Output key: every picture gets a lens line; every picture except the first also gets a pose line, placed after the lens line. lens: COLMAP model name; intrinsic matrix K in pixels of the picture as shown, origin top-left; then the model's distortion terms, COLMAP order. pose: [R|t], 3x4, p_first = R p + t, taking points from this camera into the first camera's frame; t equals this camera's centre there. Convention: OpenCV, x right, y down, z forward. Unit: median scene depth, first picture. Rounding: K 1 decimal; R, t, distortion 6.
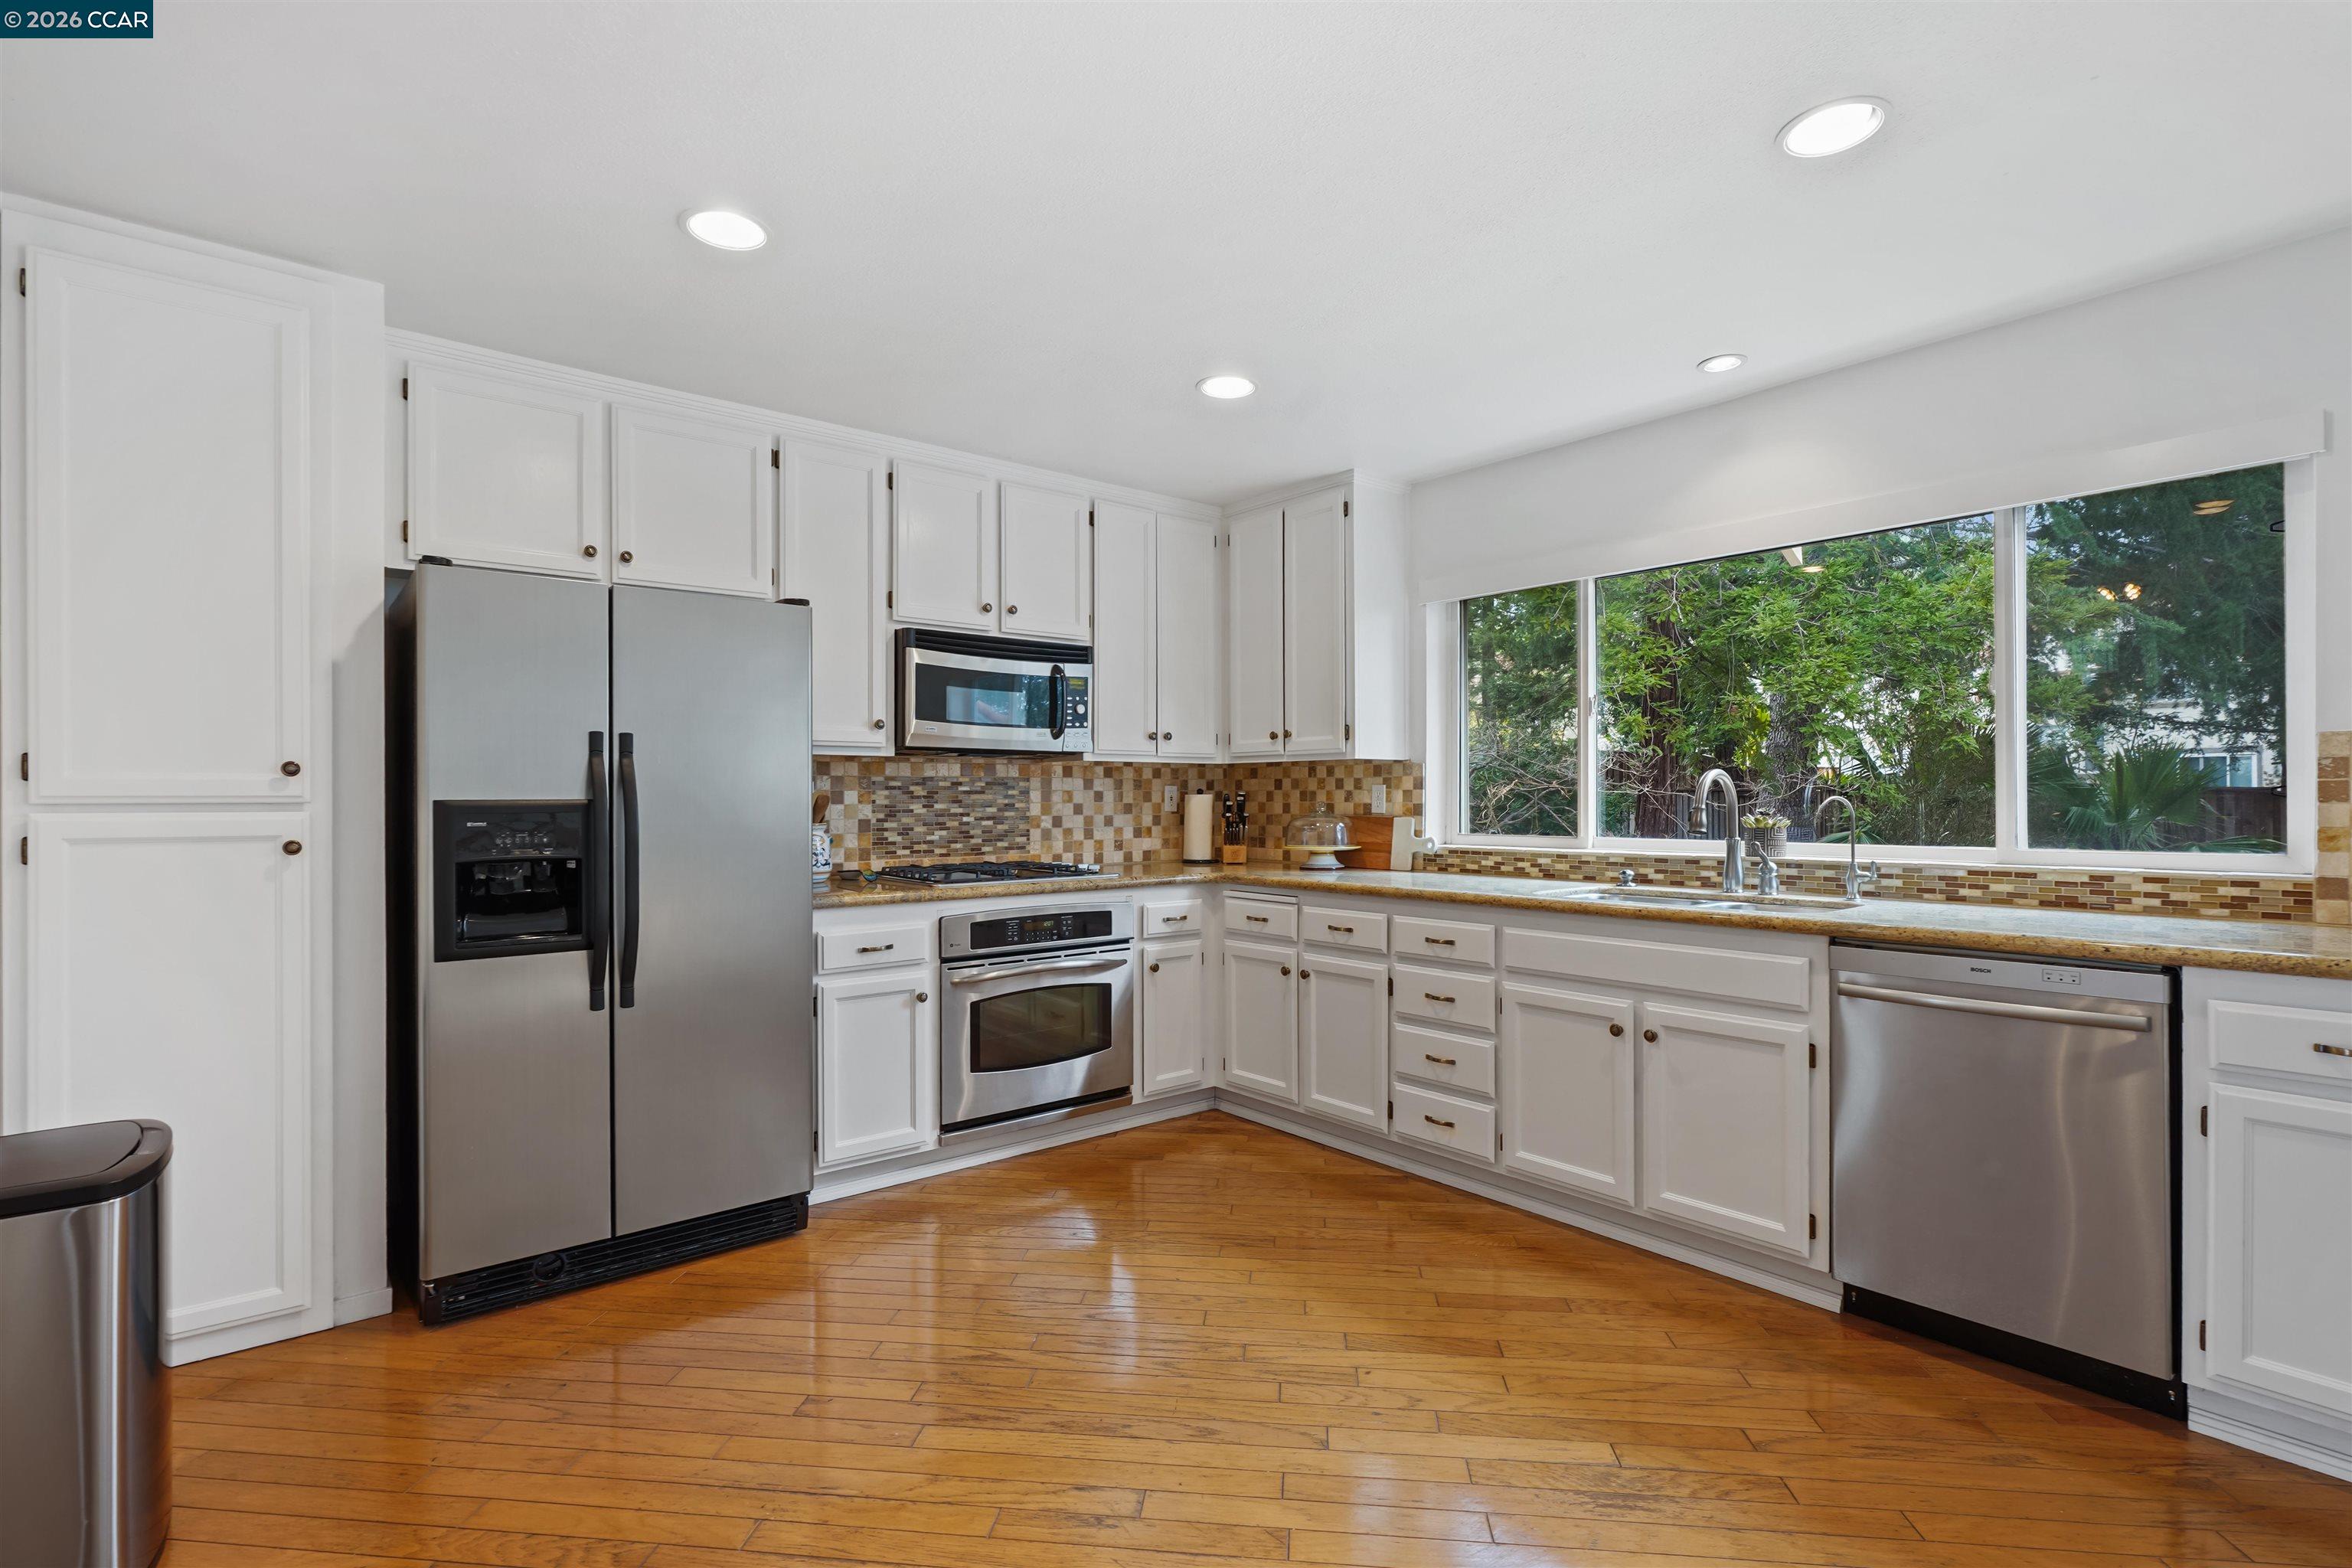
lens RADIAL K [[1101.9, 0, 1190.6], [0, 1101.9, 796.0], [0, 0, 1]] dist [-0.004387, 0.000102]
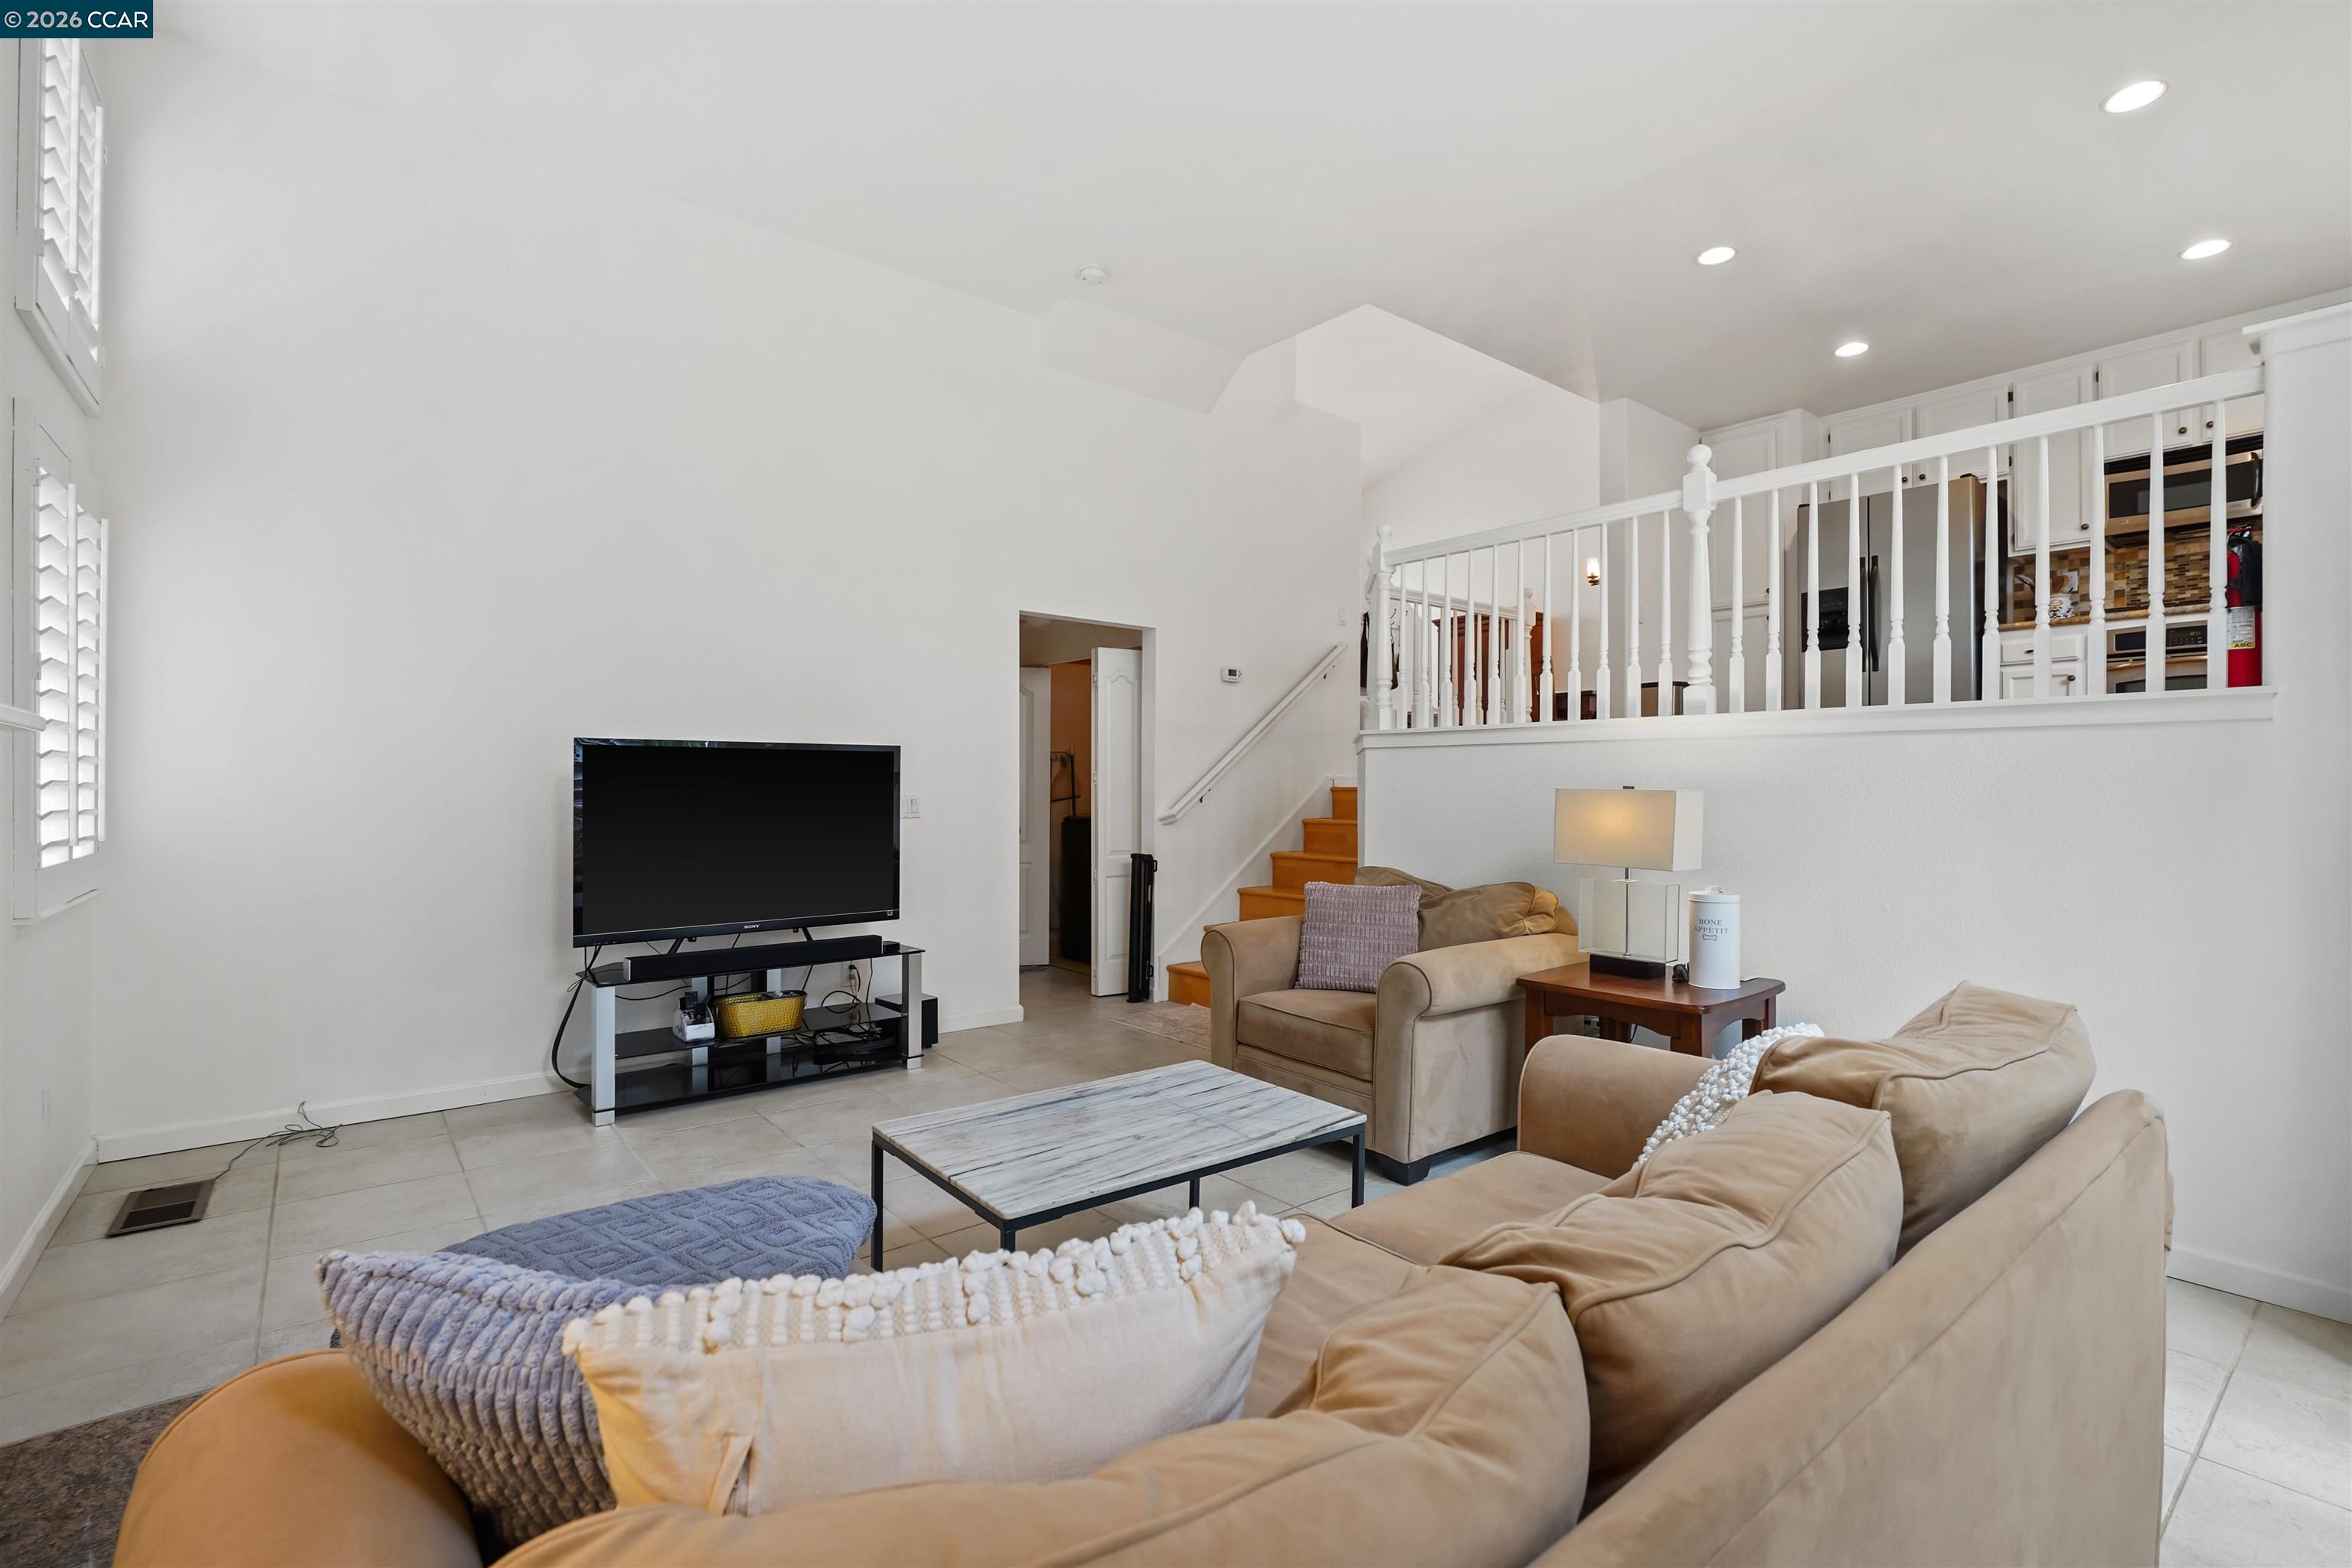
lens RADIAL K [[1065.2, 0, 1179.3], [0, 1065.2, 782.1], [0, 0, 1]] dist [-0.007661, 0.000294]
pose [[-0.014661, -0.004670, -0.999882, 1.226221], [-0.001100, 0.999989, -0.004654, 0.302993], [0.999892, 0.001032, -0.014666, -0.319072]]
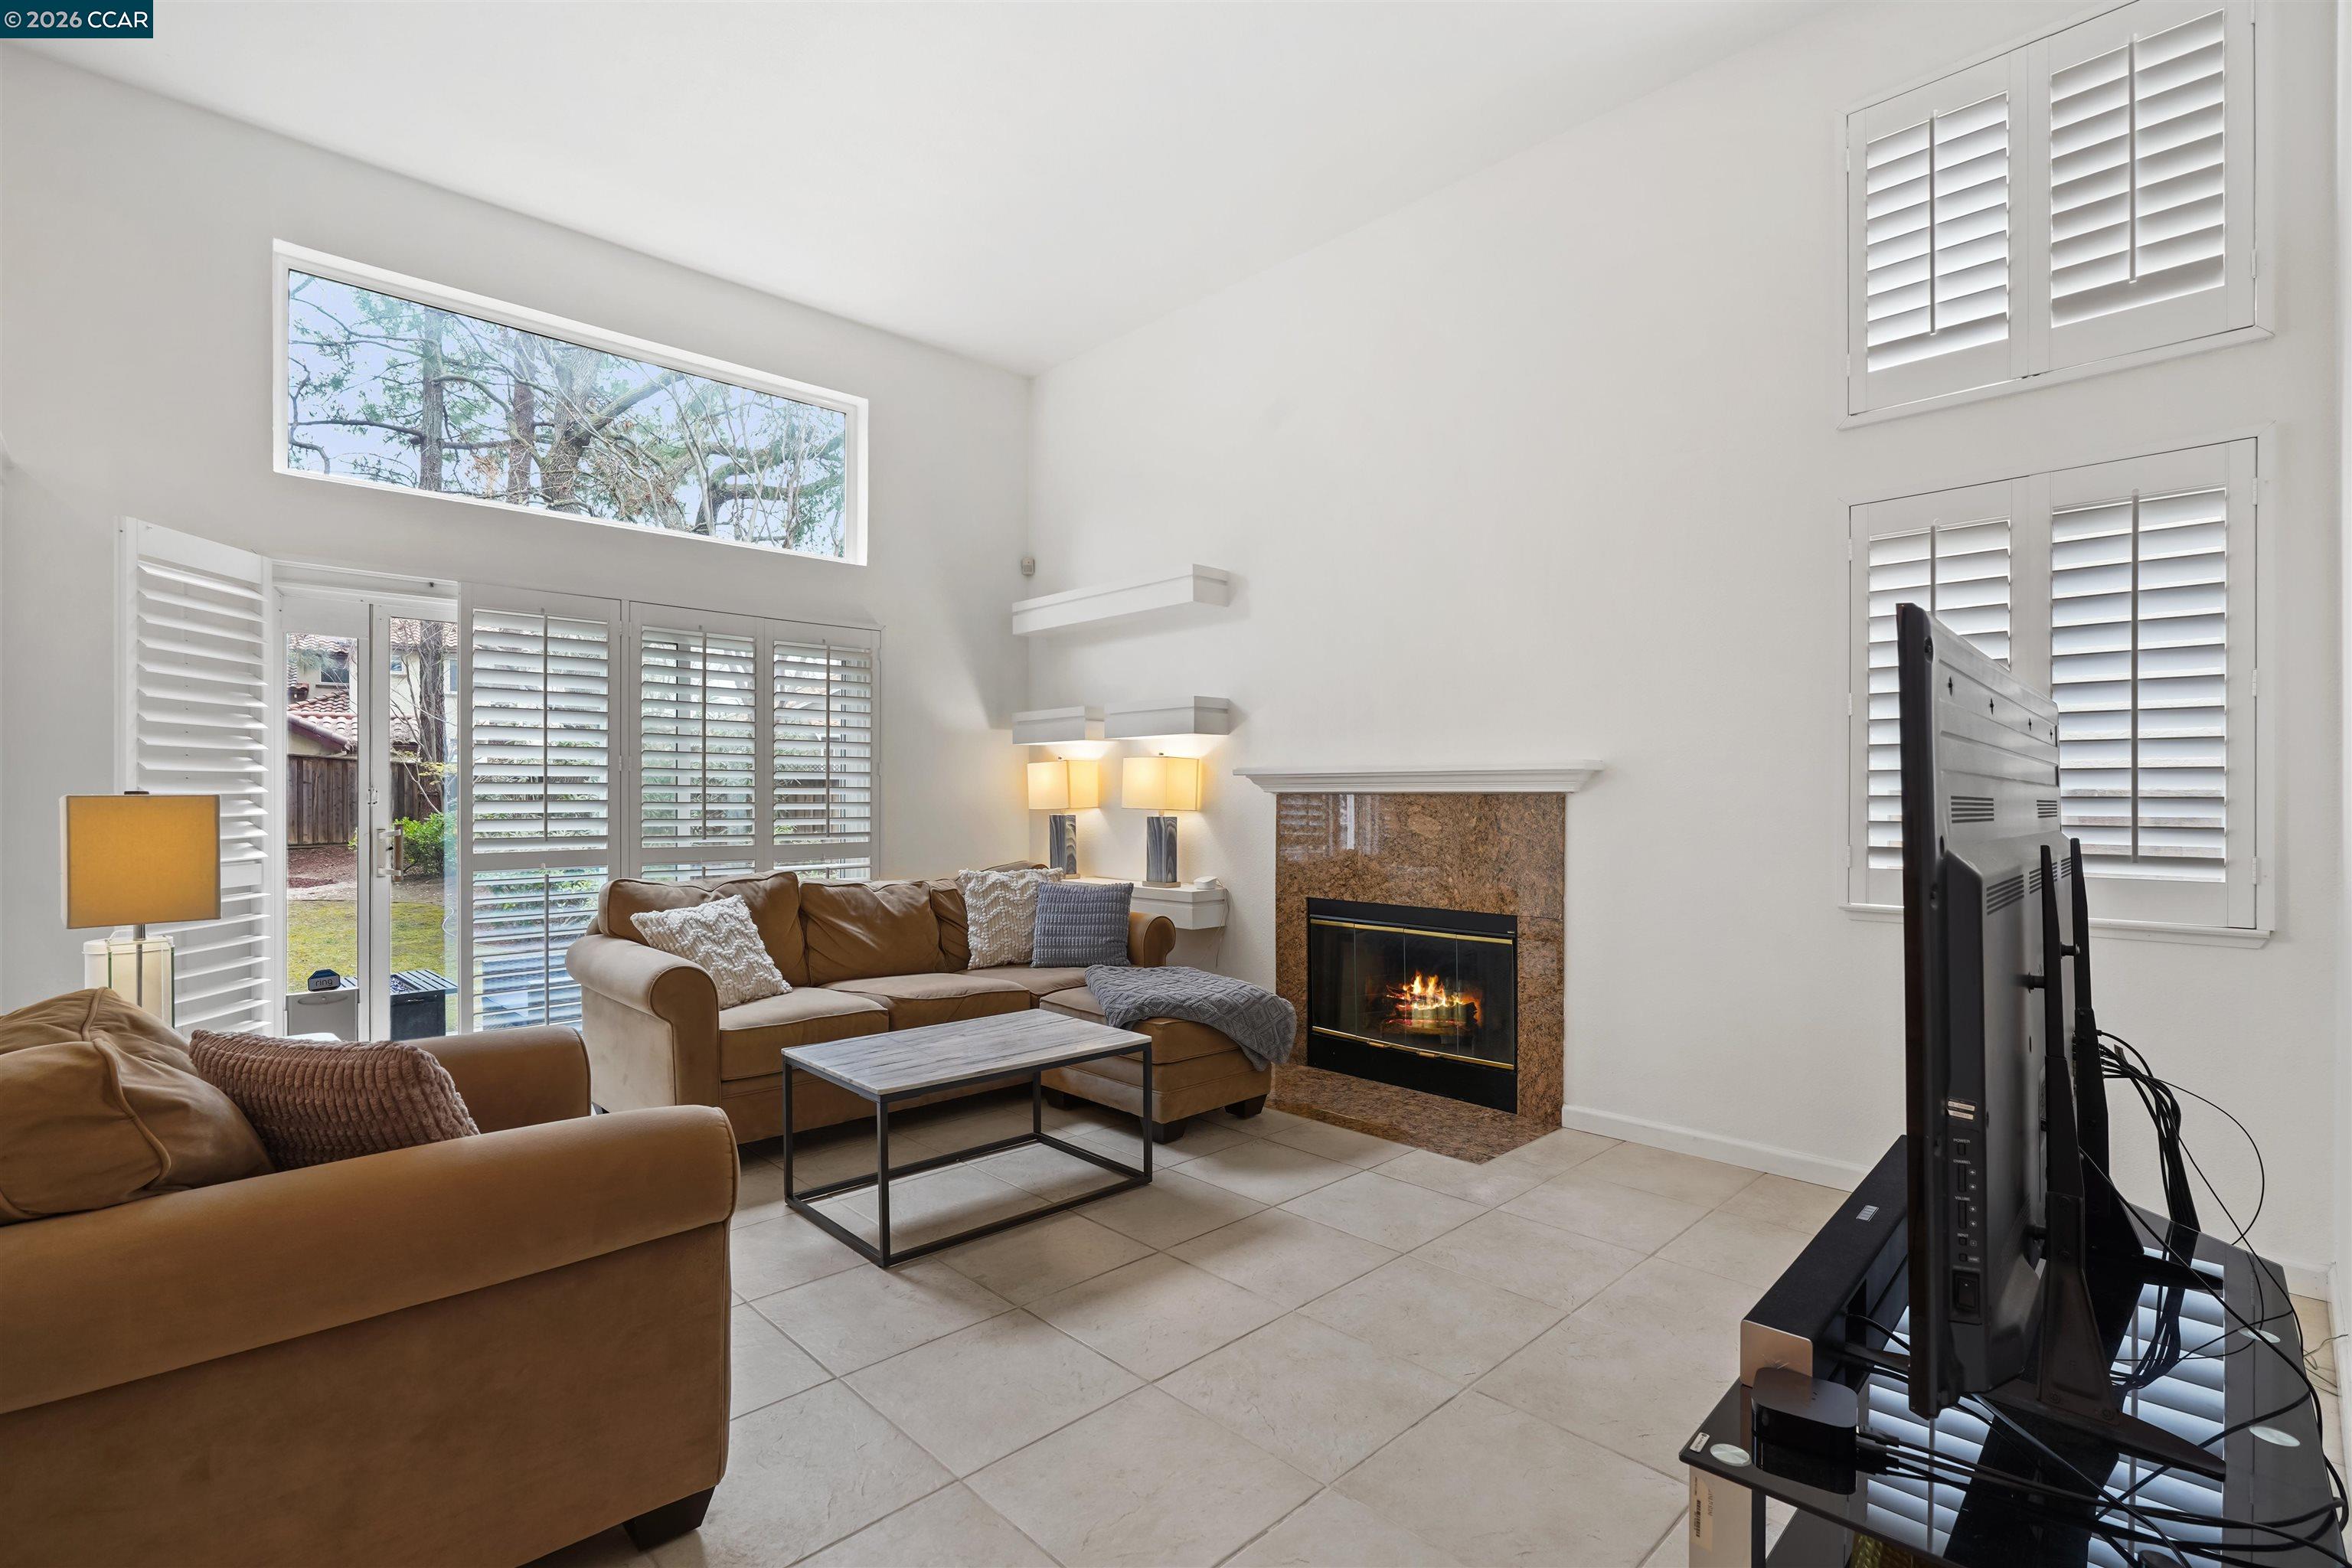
lens RADIAL K [[1077.9, 0, 1168.7], [0, 1077.9, 795.1], [0, 0, 1]] dist [-0.002496, -0.000260]
pose [[-0.066783, 0.004728, 0.997756, -0.185842], [-0.002357, 0.999985, -0.004897, 0.305226], [-0.997765, -0.002679, -0.066771, -0.452431]]
